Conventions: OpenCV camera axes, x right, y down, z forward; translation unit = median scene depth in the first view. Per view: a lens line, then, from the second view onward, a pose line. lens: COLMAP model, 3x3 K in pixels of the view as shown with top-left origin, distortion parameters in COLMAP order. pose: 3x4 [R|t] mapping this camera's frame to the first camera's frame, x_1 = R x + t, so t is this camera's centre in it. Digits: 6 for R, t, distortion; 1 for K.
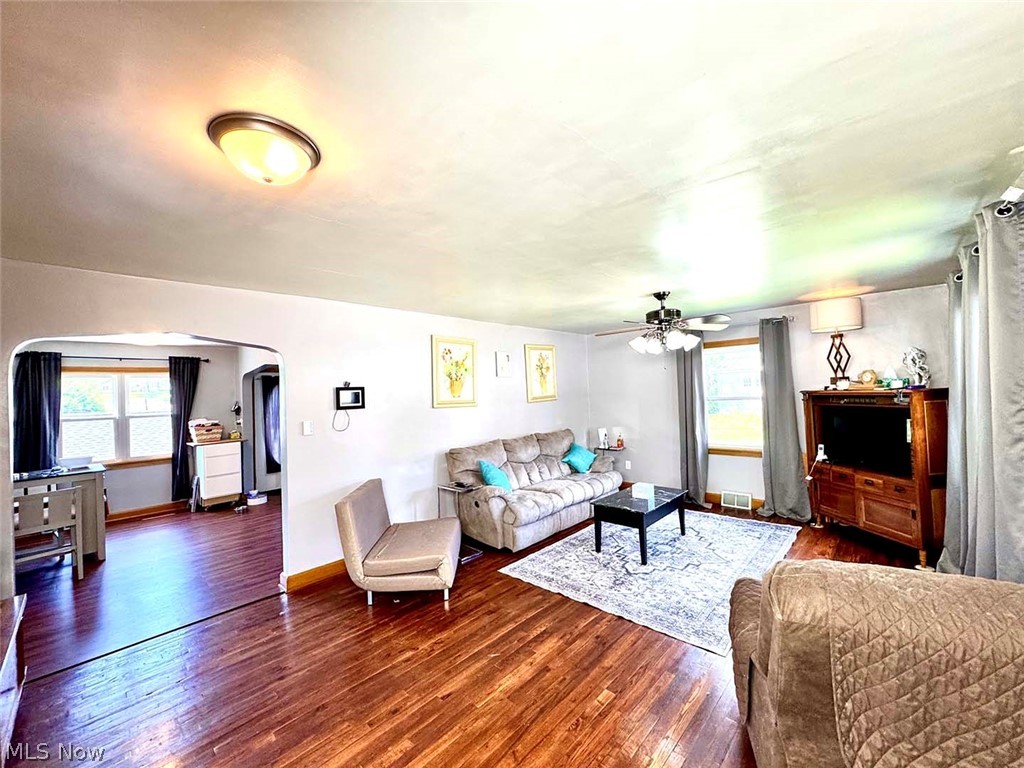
lens RADIAL K [[407.2, 0, 507.1], [0, 407.2, 386.6], [0, 0, 1]] dist [-0.006093, 0.000649]
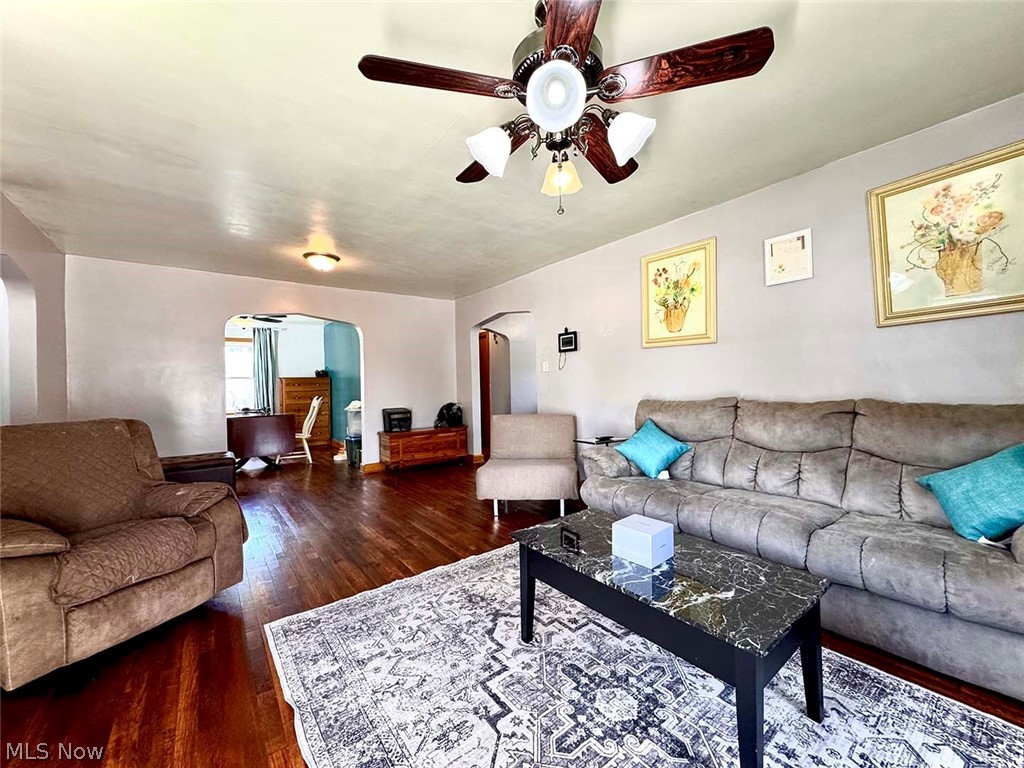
lens RADIAL K [[407.2, 0, 515.6], [0, 407.2, 380.0], [0, 0, 1]] dist [-0.006093, 0.000649]
pose [[-0.150843, 0.035363, -0.987925, 0.769110], [0.048510, 0.998421, 0.028332, 0.094428], [0.987367, -0.043651, -0.152320, 1.004442]]
